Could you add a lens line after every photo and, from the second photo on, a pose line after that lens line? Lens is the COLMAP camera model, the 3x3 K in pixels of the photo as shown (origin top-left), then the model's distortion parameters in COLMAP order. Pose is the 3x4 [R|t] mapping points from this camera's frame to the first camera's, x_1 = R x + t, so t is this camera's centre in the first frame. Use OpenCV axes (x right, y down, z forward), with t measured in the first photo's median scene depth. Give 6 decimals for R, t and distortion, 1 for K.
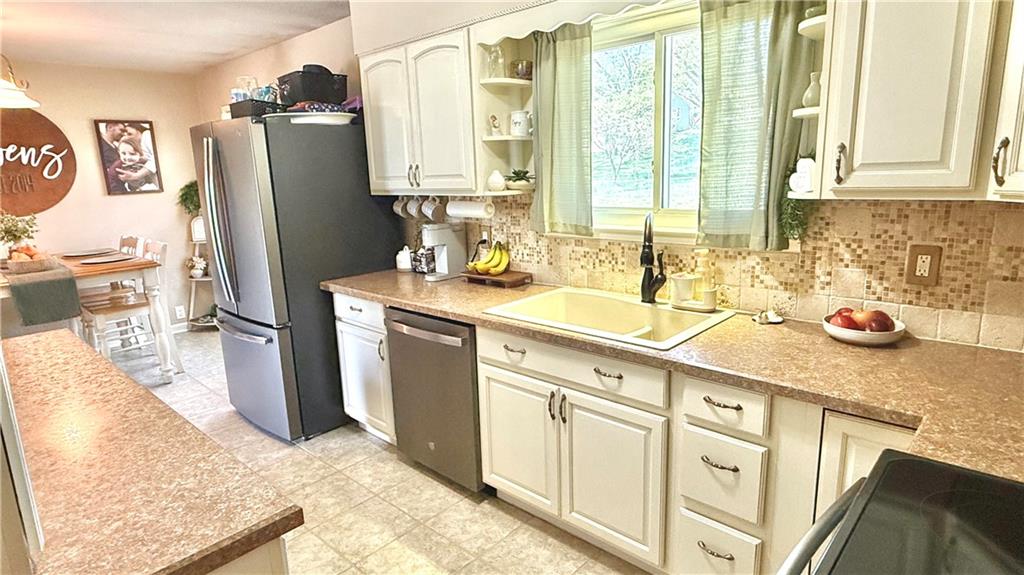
lens RADIAL K [[569.5, 0, 512.3], [0, 569.5, 290.6], [0, 0, 1]] dist [0.001824, 0.000032]
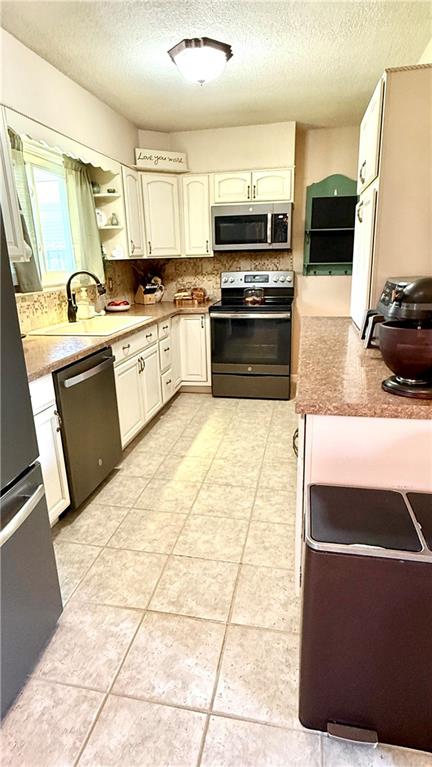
lens RADIAL K [[426.6, 0, 216.7], [0, 426.6, 382.6], [0, 0, 1]] dist [0.001824, 0.000032]
pose [[-0.525441, -0.191473, 0.829005, -1.060960], [0.219366, 0.910921, 0.349431, -0.164834], [-0.822065, 0.365461, -0.436633, 1.181027]]
